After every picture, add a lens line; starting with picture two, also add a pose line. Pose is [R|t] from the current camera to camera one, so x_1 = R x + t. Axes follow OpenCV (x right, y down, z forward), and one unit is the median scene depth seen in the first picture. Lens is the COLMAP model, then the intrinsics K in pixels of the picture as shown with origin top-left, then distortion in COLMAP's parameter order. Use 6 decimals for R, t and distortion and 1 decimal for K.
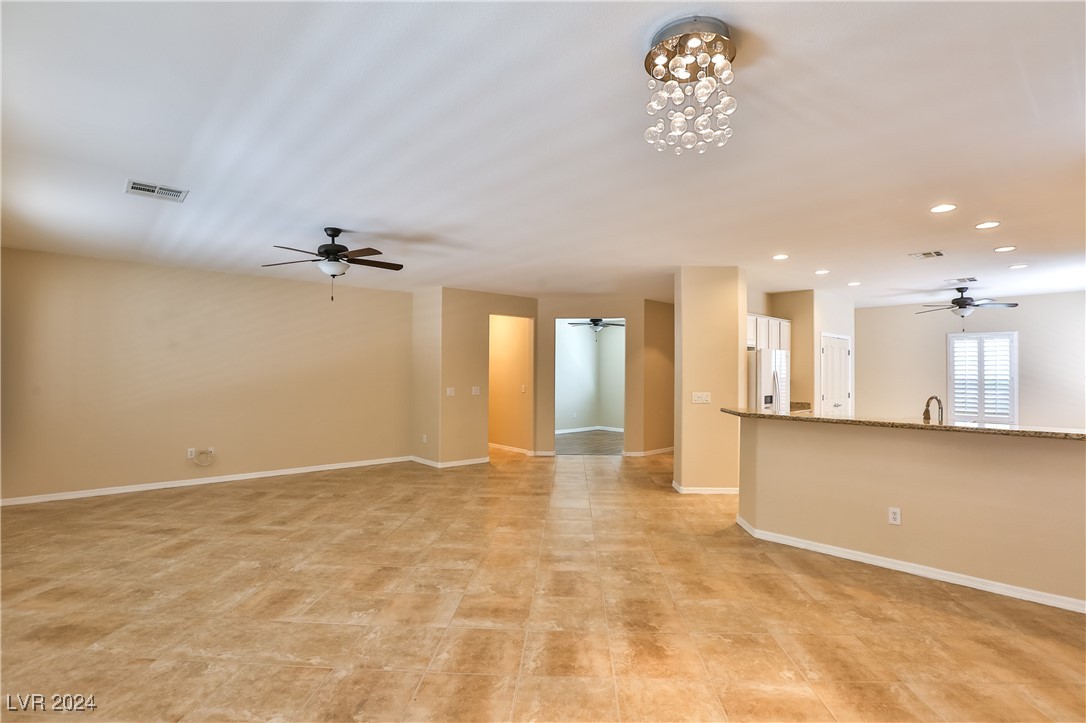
lens RADIAL K [[531.1, 0, 547.6], [0, 531.1, 366.4], [0, 0, 1]] dist [-0.046085, 0.015207]
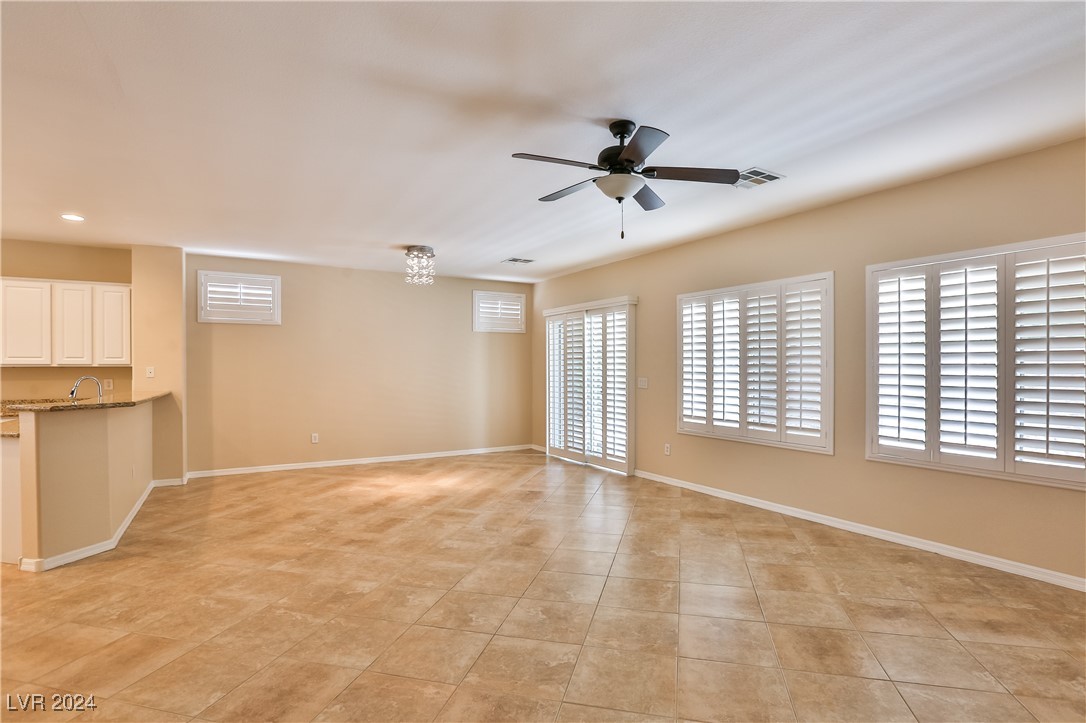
lens RADIAL K [[531.1, 0, 545.0], [0, 531.1, 370.9], [0, 0, 1]] dist [-0.046085, 0.015207]
pose [[-0.978921, -0.004670, 0.204187, -0.510894], [-0.005653, 0.999975, -0.004234, 0.039637], [-0.204163, -0.005299, -0.978923, 1.855667]]
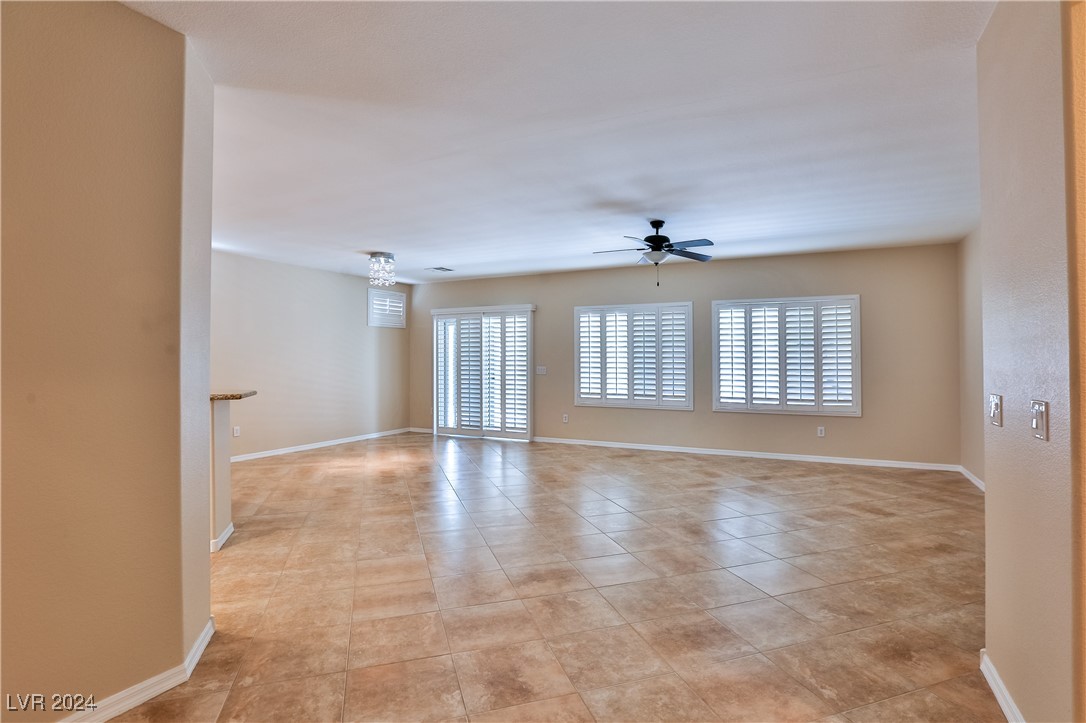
lens RADIAL K [[531.1, 0, 544.4], [0, 531.1, 363.2], [0, 0, 1]] dist [-0.046085, 0.015207]
pose [[-0.939624, -0.000915, -0.342208, 0.219927], [0.000937, 0.999986, -0.005246, 0.049080], [0.342208, -0.005250, -0.939610, 2.225691]]
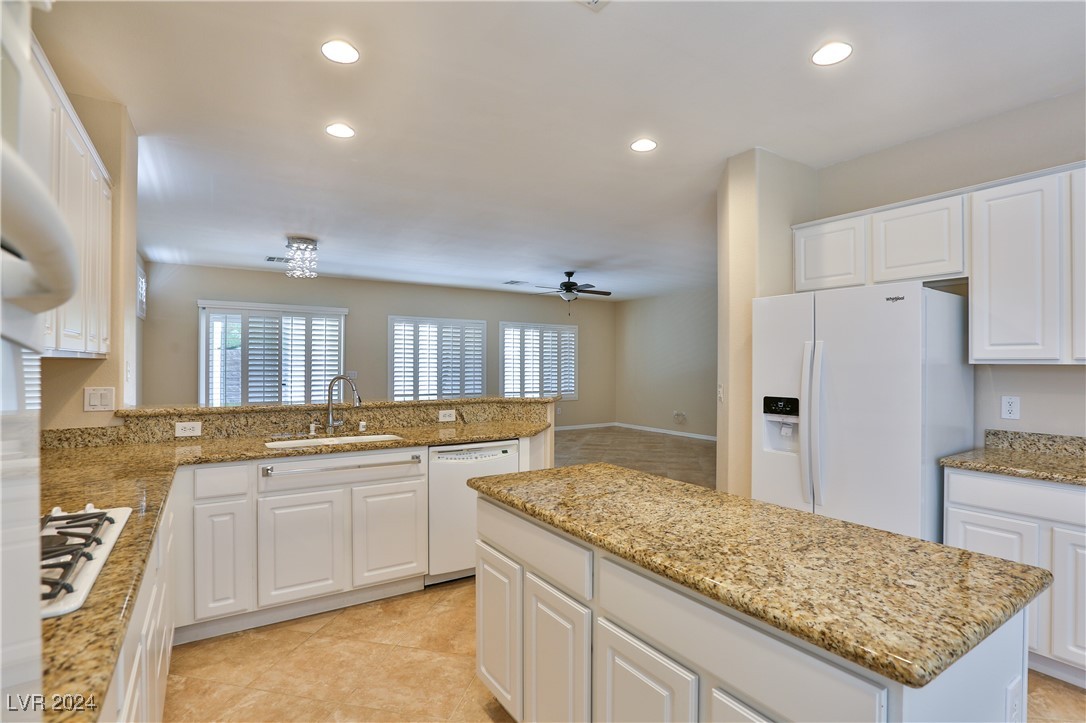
lens RADIAL K [[531.1, 0, 540.4], [0, 531.1, 359.7], [0, 0, 1]] dist [-0.046085, 0.015207]
pose [[-0.170090, -0.013883, -0.985331, 1.398687], [0.008976, 0.999837, -0.015636, 0.043690], [0.985388, -0.011504, -0.169938, 1.355494]]
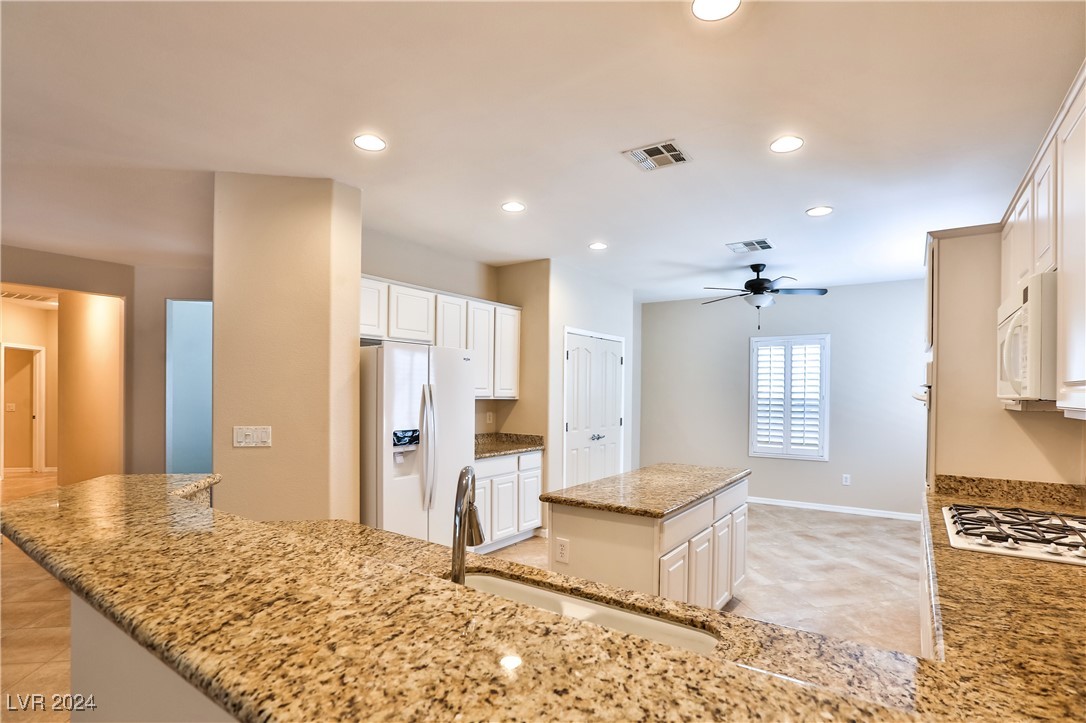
lens RADIAL K [[531.1, 0, 552.5], [0, 531.1, 402.1], [0, 0, 1]] dist [-0.046085, 0.015207]
pose [[0.973752, -0.003569, 0.227584, 0.670627], [-0.004090, 0.999441, 0.033170, 0.011742], [-0.227575, -0.033230, 0.973193, 0.678271]]
